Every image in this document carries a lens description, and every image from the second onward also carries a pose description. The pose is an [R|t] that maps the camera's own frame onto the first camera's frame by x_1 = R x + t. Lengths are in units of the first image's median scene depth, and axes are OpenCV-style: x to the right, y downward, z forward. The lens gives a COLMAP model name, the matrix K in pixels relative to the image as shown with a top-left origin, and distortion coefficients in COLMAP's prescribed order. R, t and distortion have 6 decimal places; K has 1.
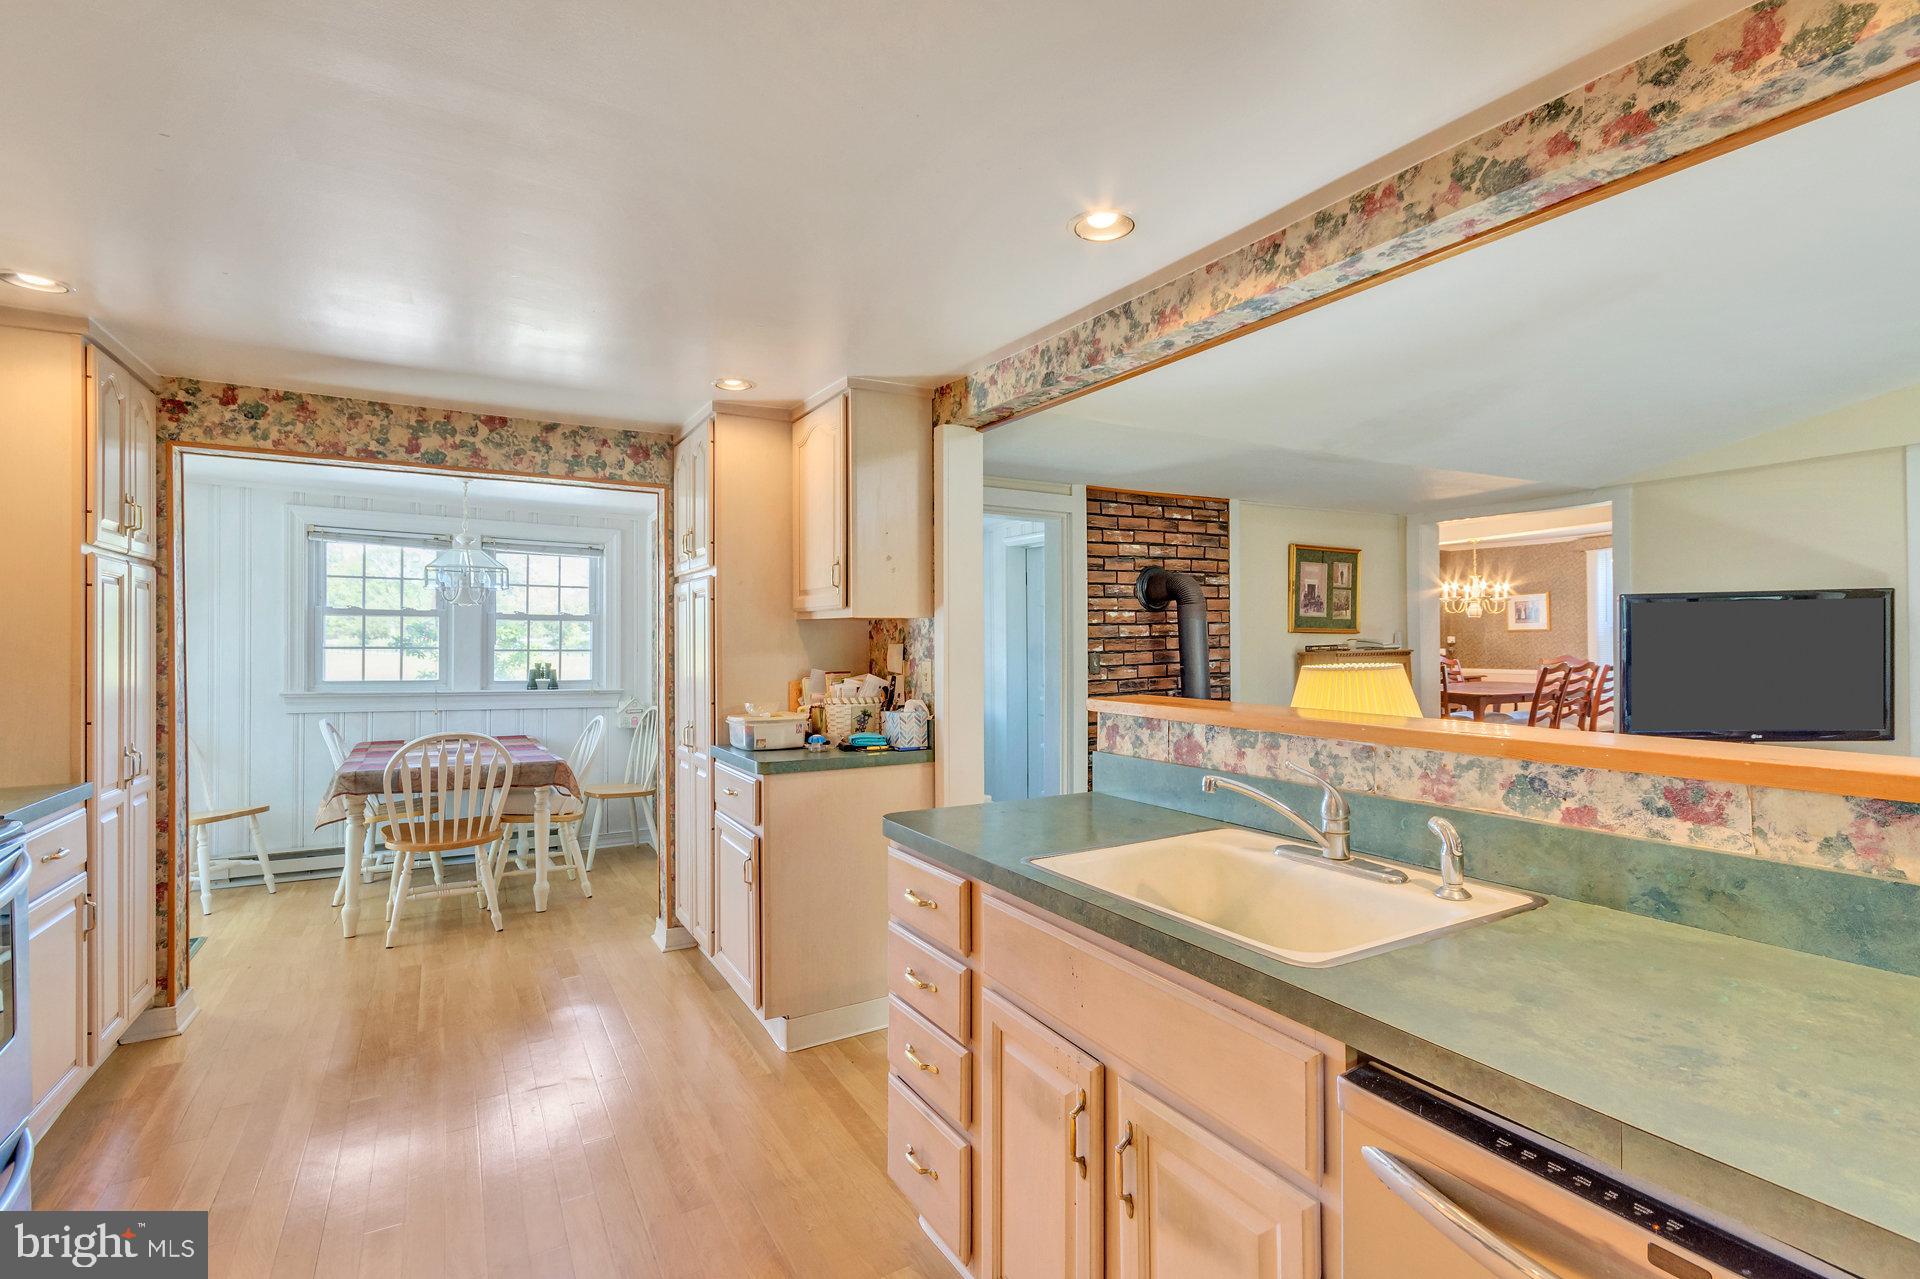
lens RADIAL K [[871.3, 0, 960.0], [0, 871.3, 639.5], [0, 0, 1]] dist [0.001409, -0.000086]
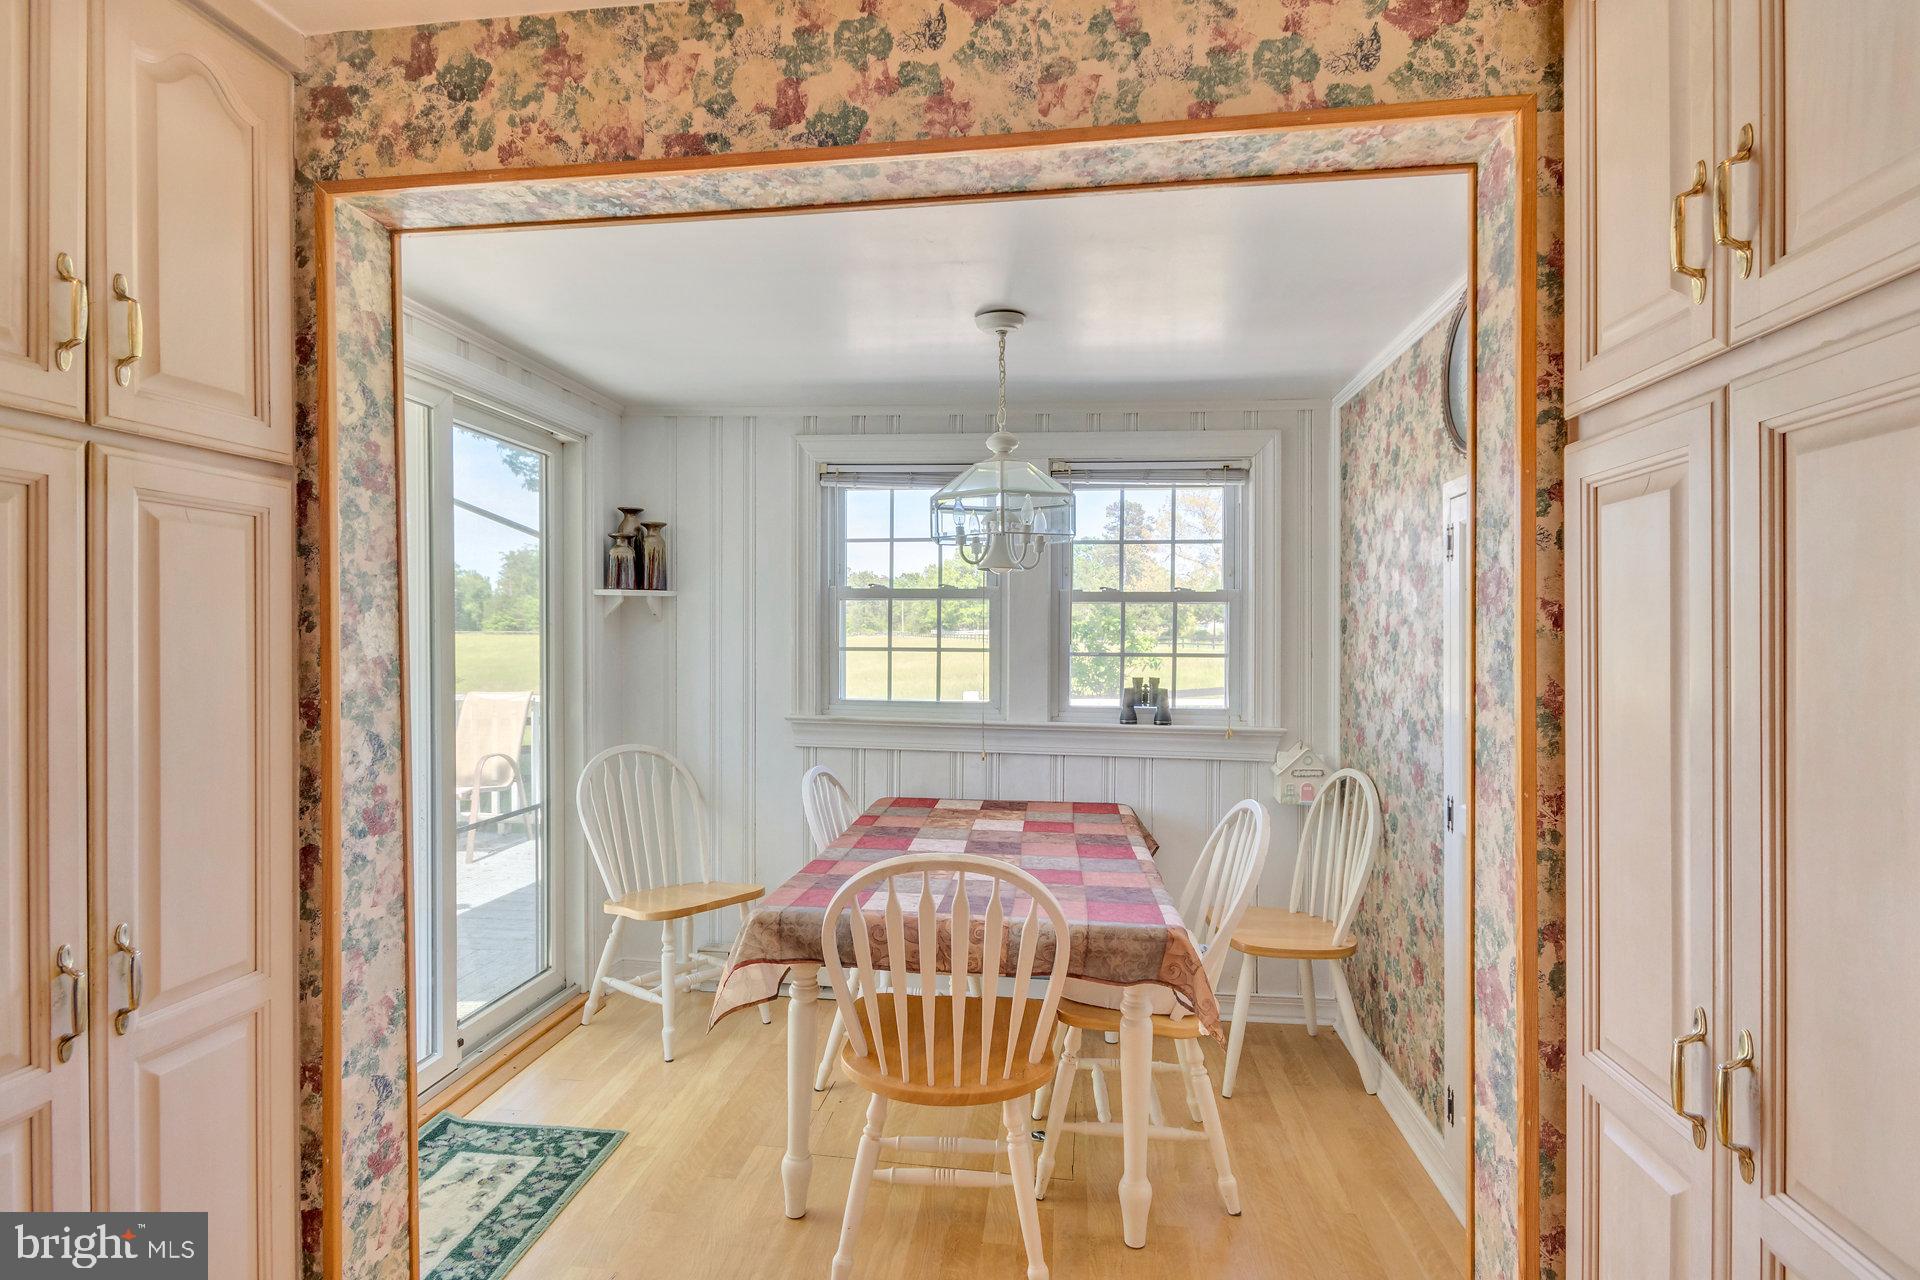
lens RADIAL K [[895.3, 0, 960.0], [0, 895.3, 640.0], [0, 0, 1]] dist [0.001058, 0.000046]
pose [[0.786205, 0.005116, -0.617944, -0.292908], [0.002097, 0.999938, 0.010947, -0.005659], [0.617962, -0.009902, 0.786146, 0.640461]]
